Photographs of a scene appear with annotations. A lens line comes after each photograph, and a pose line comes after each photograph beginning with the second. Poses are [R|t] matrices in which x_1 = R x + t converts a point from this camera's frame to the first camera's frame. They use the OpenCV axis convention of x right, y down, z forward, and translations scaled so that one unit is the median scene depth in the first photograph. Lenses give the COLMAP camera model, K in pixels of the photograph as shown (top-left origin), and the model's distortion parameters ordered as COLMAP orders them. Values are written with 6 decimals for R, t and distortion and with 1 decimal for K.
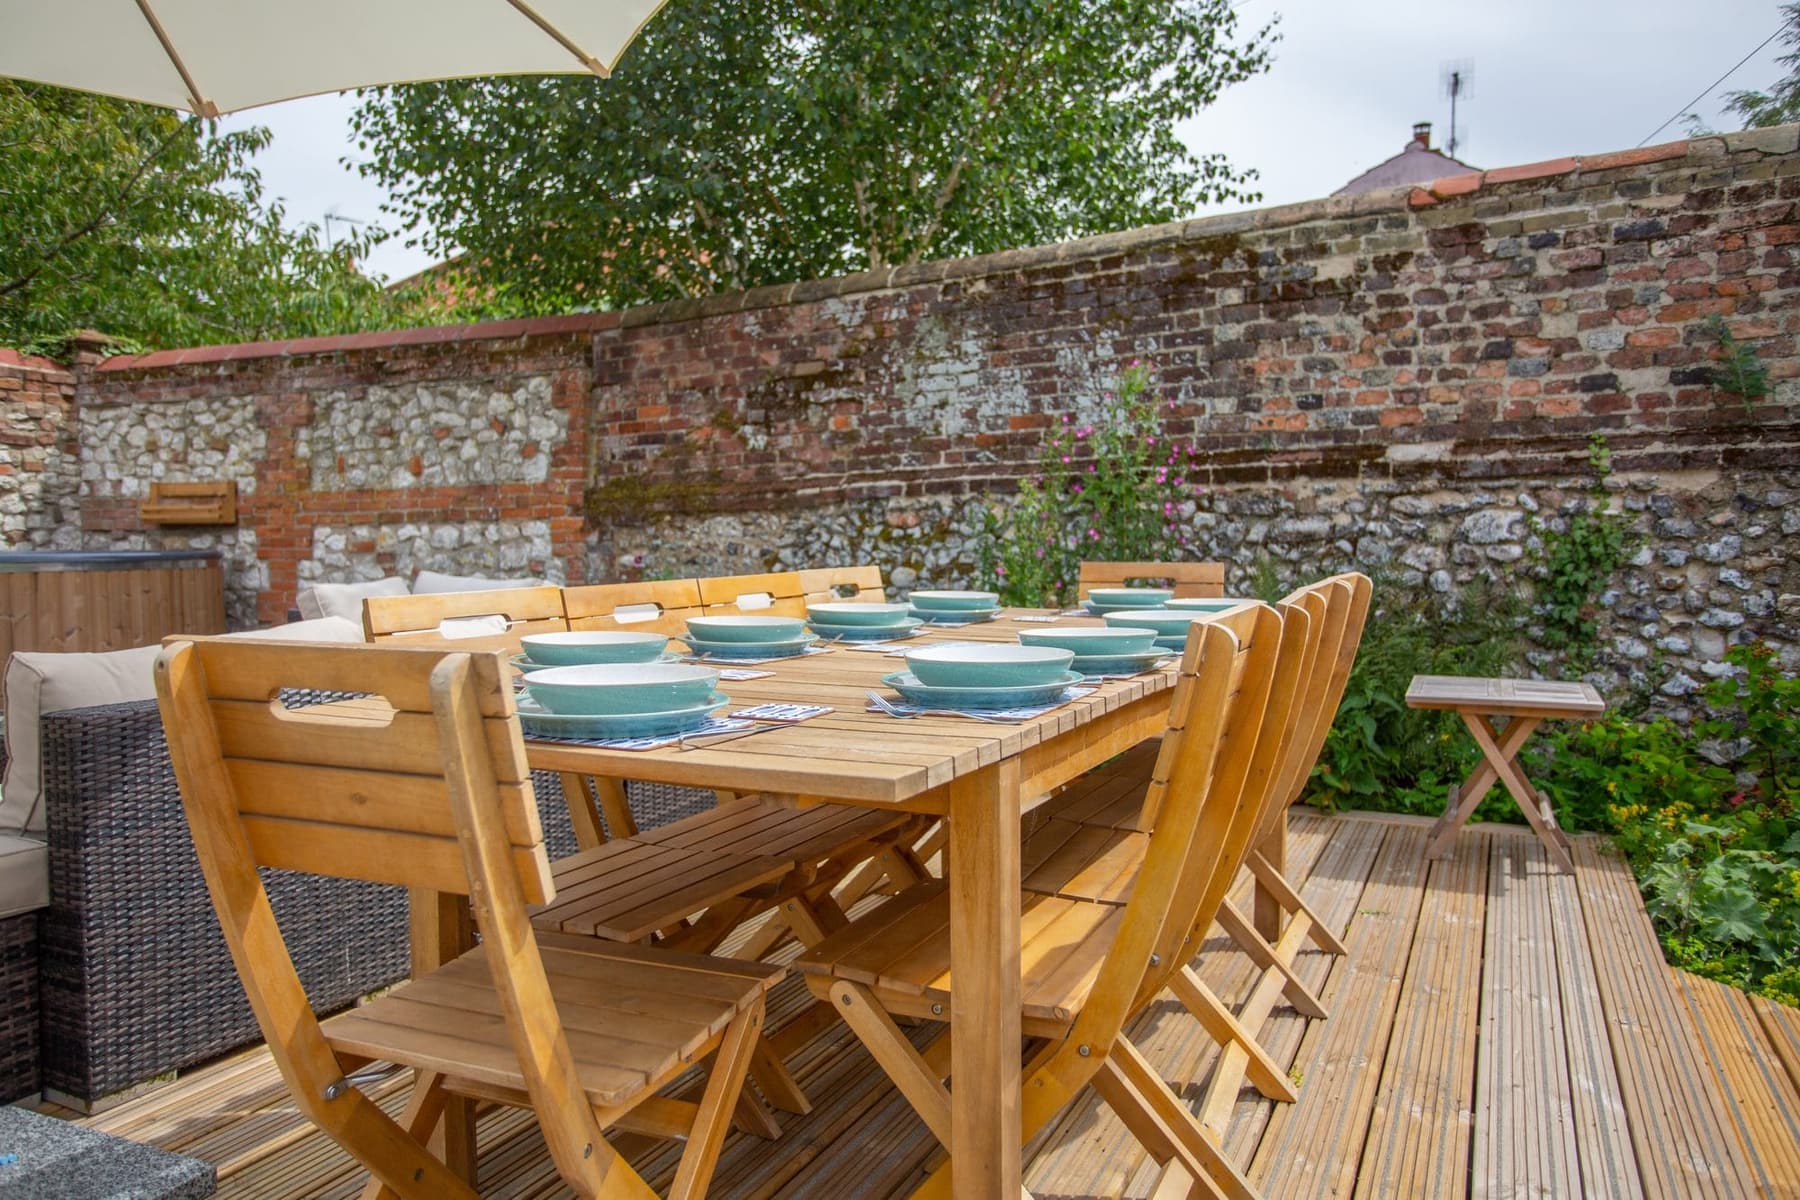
lens RADIAL K [[1266.2, 0, 900.0], [0, 1266.2, 600.0], [0, 0, 1]] dist [-0.066535, 0.083145]
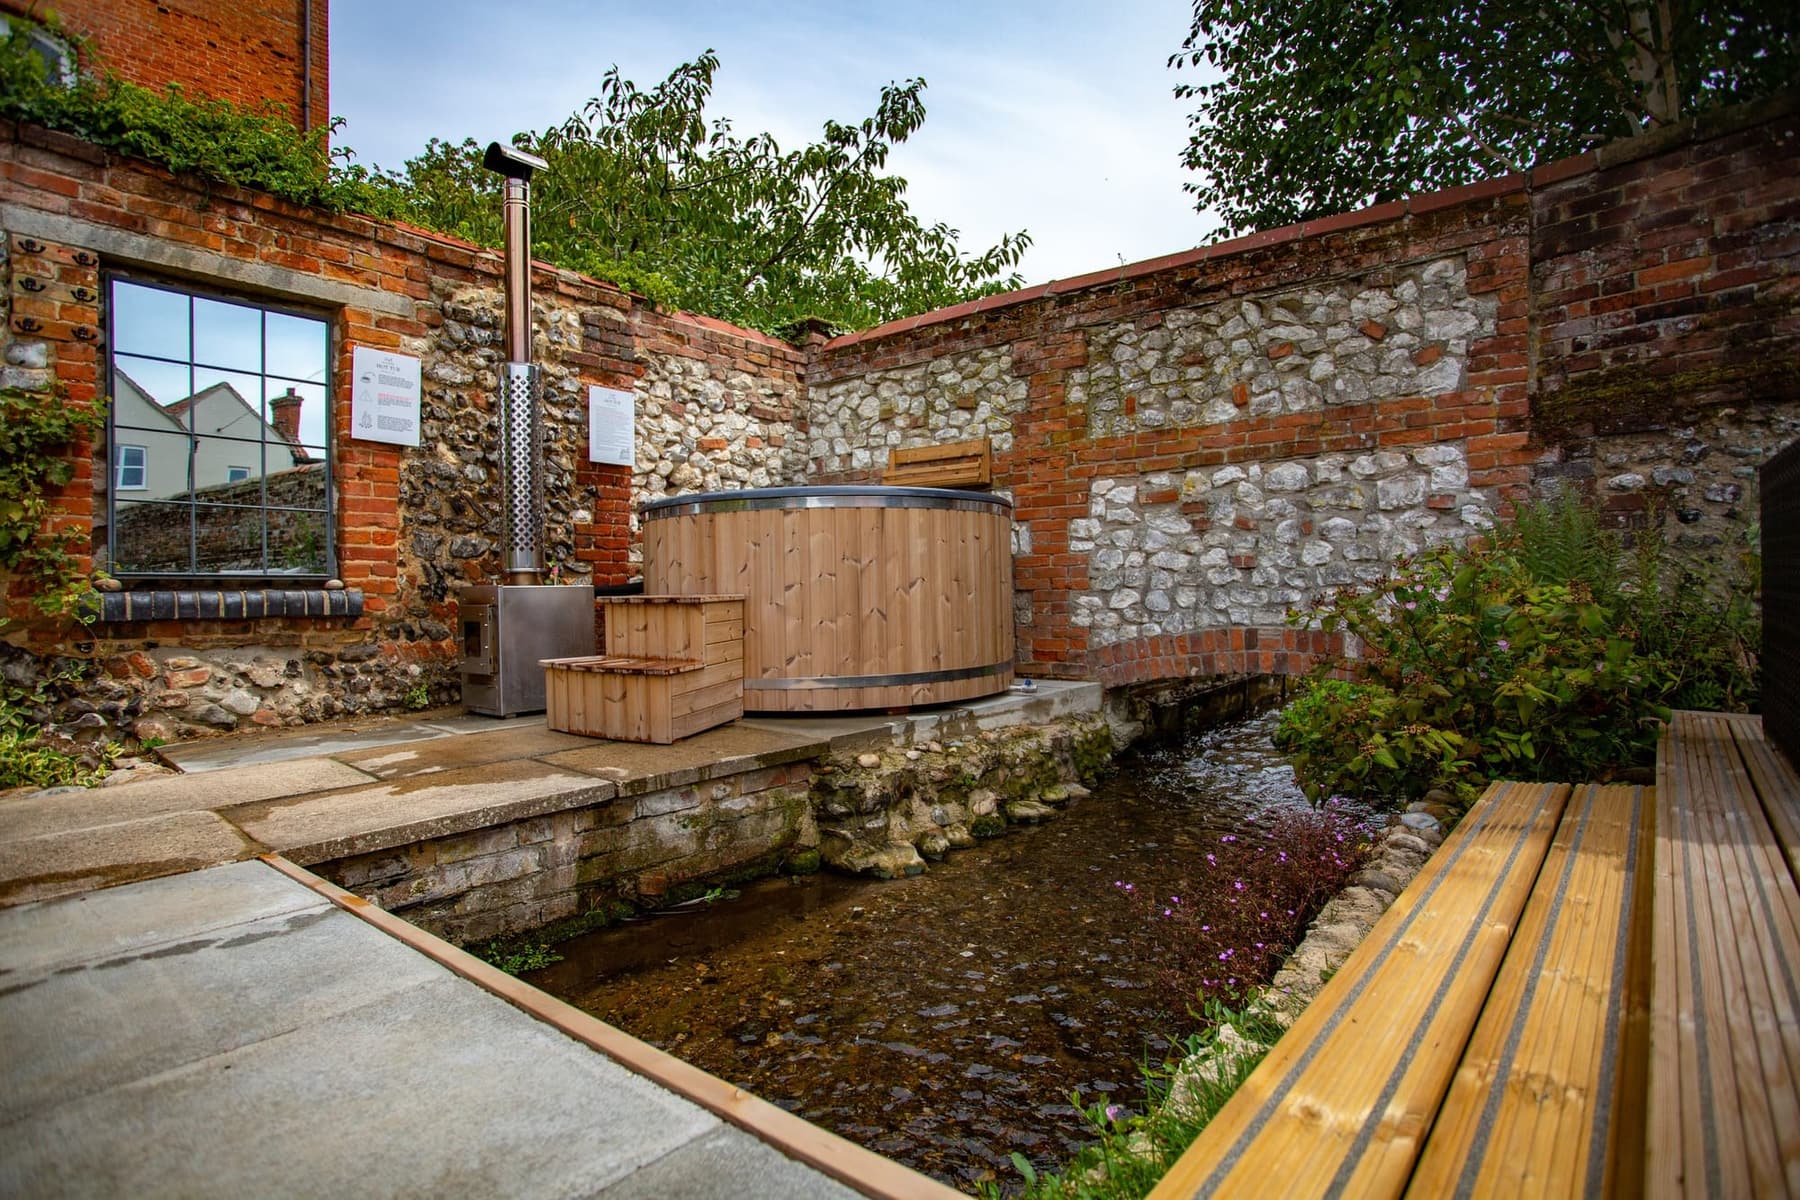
lens RADIAL K [[879.4, 0, 900.0], [0, 879.4, 600.0], [0, 0, 1]] dist [-0.068632, 0.028875]
pose [[0.963597, -0.010438, -0.267155, -0.448579], [0.000741, 0.999338, -0.036374, 0.049959], [0.267358, 0.034852, 0.962967, 0.386544]]
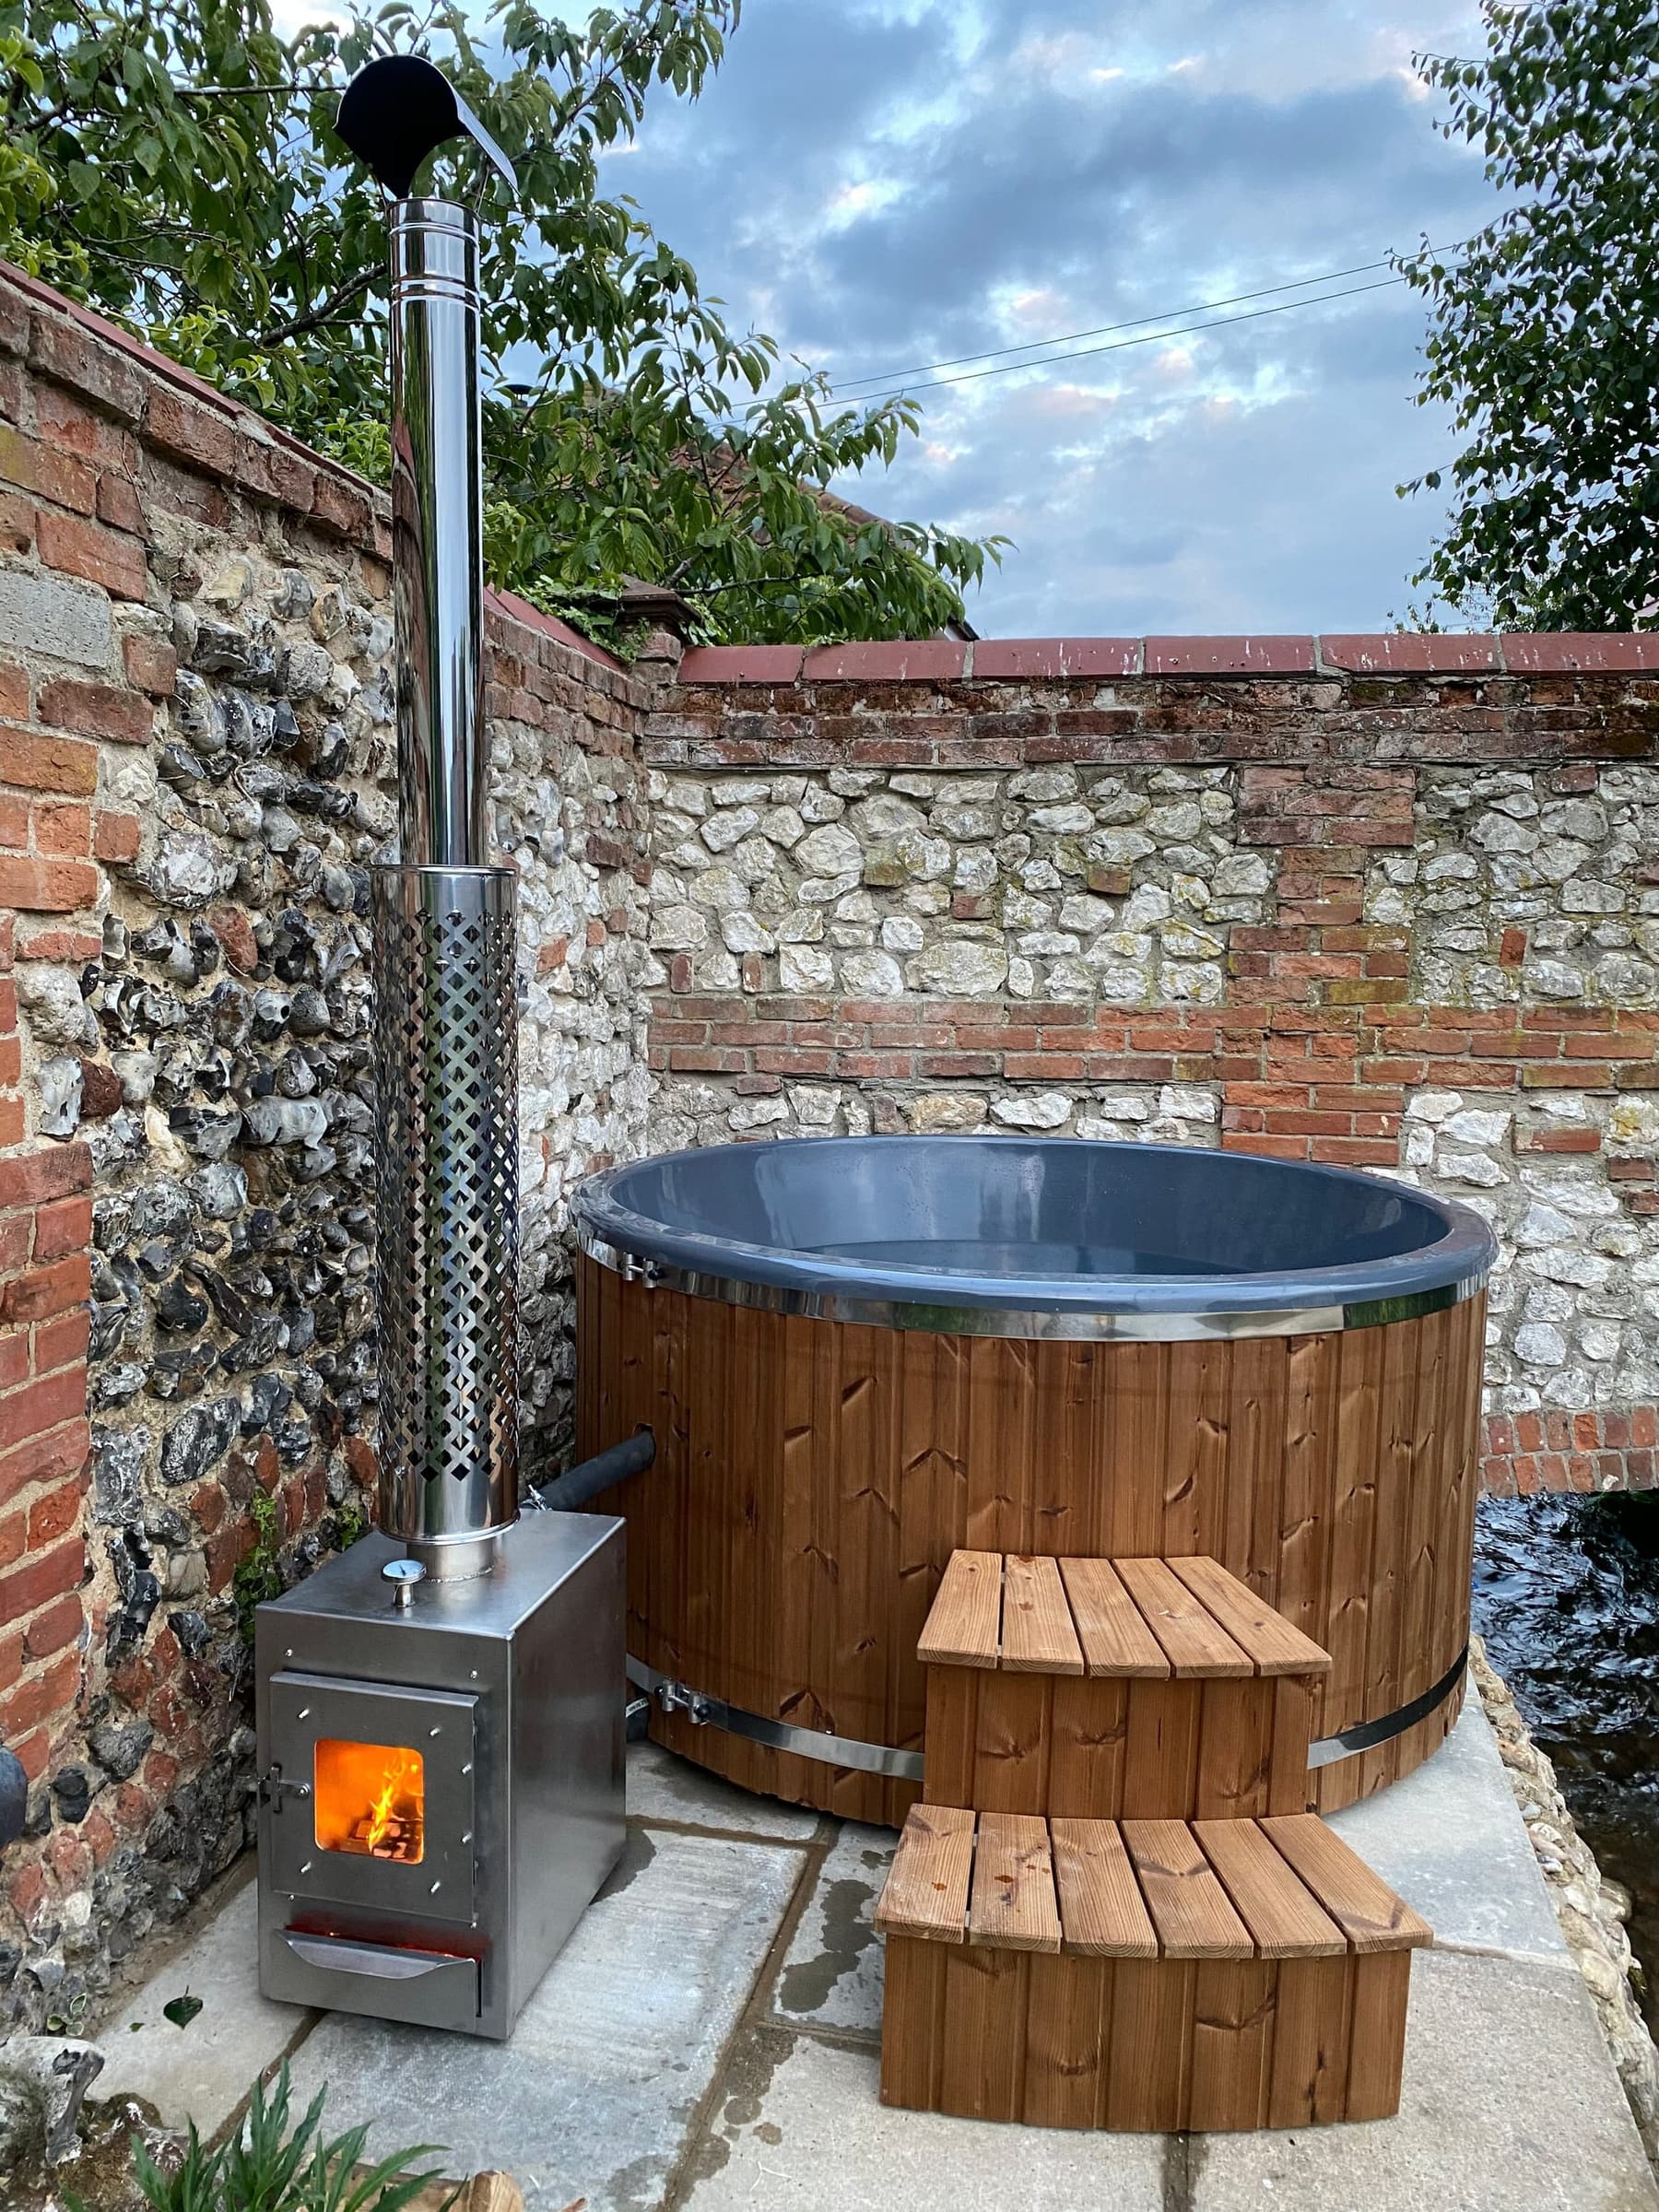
lens RADIAL K [[1657.9, 0, 829.5], [0, 1657.9, 1106.0], [0, 0, 1]] dist [0.133248, -0.327984]
pose [[0.974270, -0.001891, 0.225375, -0.814553], [-0.010909, 0.998397, 0.055533, -0.085053], [-0.225118, -0.056562, 0.972688, 0.507995]]
